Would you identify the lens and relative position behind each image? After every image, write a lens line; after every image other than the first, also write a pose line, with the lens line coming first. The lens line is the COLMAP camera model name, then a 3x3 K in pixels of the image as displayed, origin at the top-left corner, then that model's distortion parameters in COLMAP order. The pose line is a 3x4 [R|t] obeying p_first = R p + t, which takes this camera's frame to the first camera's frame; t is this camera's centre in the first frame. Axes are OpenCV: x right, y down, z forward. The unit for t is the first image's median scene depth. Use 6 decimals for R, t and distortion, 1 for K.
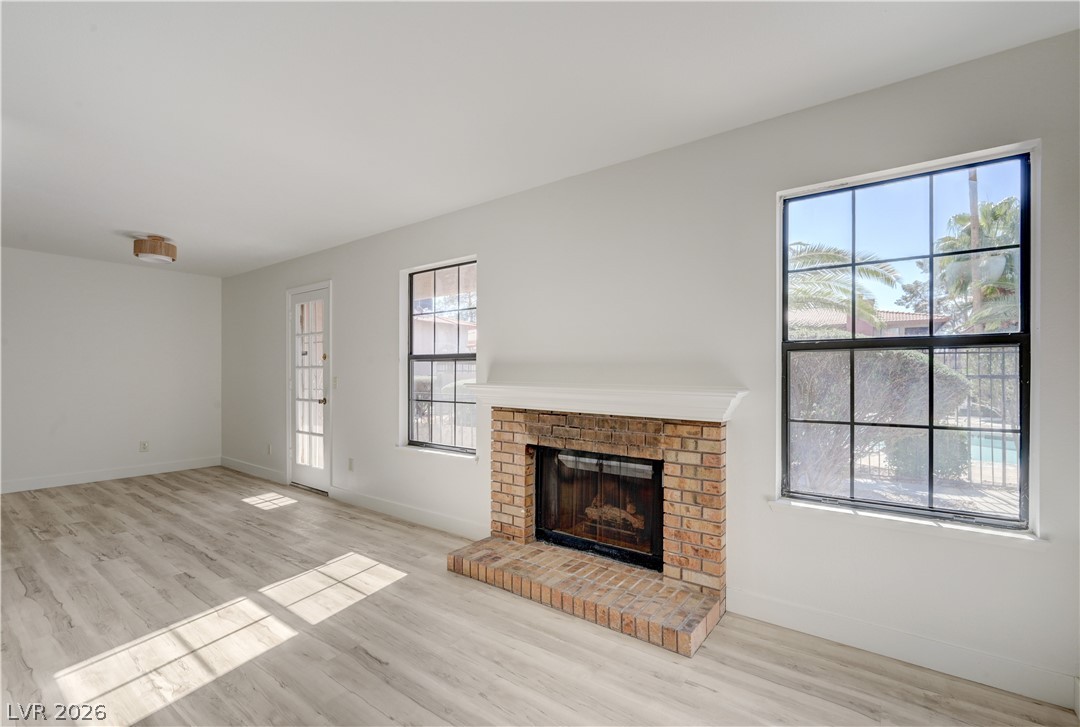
lens RADIAL K [[476.7, 0, 538.7], [0, 476.7, 374.3], [0, 0, 1]] dist [-0.007947, 0.001498]
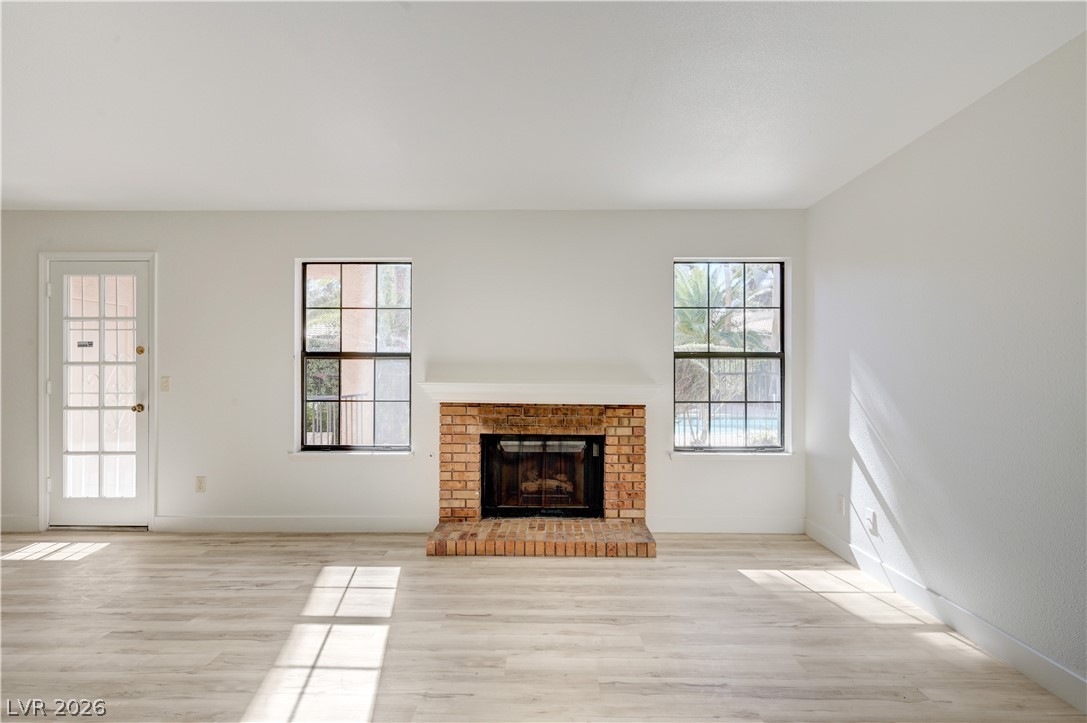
lens RADIAL K [[502.5, 0, 549.2], [0, 502.5, 370.7], [0, 0, 1]] dist [0.005503, -0.000473]
pose [[0.804718, 0.004466, 0.593640, -0.663034], [0.000062, 0.999971, -0.007608, 0.004033], [-0.593657, 0.006159, 0.804695, -0.076048]]
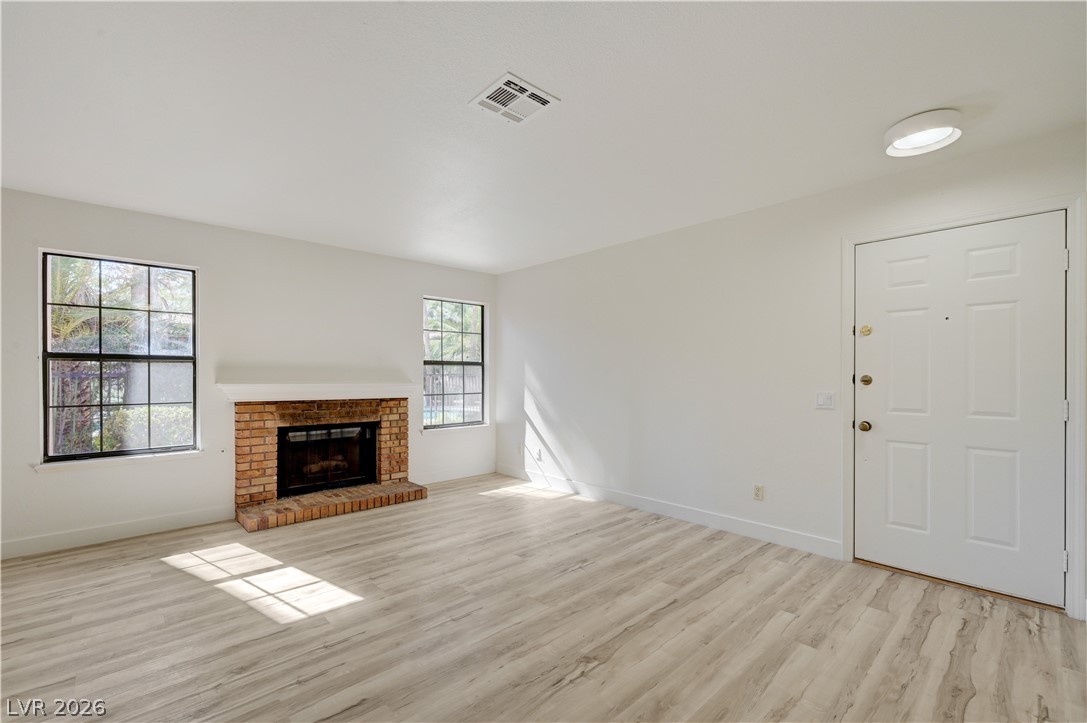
lens RADIAL K [[462.1, 0, 543.8], [0, 462.1, 375.3], [0, 0, 1]] dist [-0.000127, -0.000594]
pose [[0.180172, -0.001085, 0.983634, -1.279273], [0.002889, 0.999996, 0.000573, 0.001134], [-0.983631, 0.002738, 0.180175, 0.025751]]
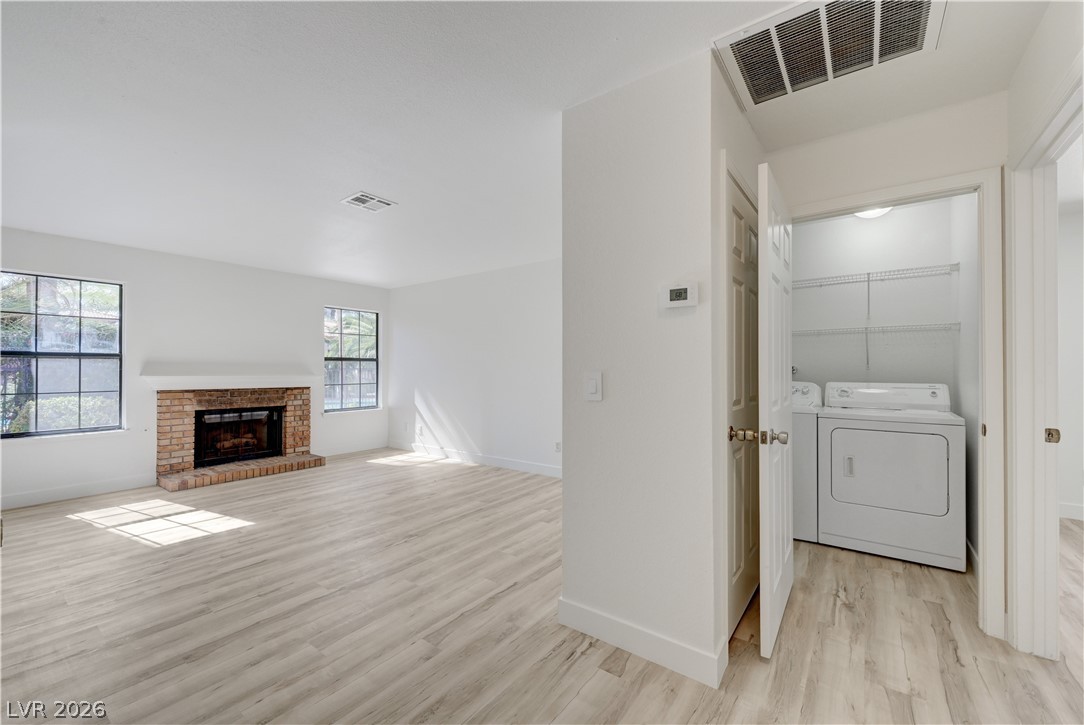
lens RADIAL K [[430.0, 0, 538.2], [0, 430.0, 363.1], [0, 0, 1]] dist [0.003694, 0.000384]
pose [[0.006268, 0.014081, 0.999881, -1.678067], [0.004761, 0.999889, -0.014111, 0.006224], [-0.999969, 0.004849, 0.006200, -0.240762]]
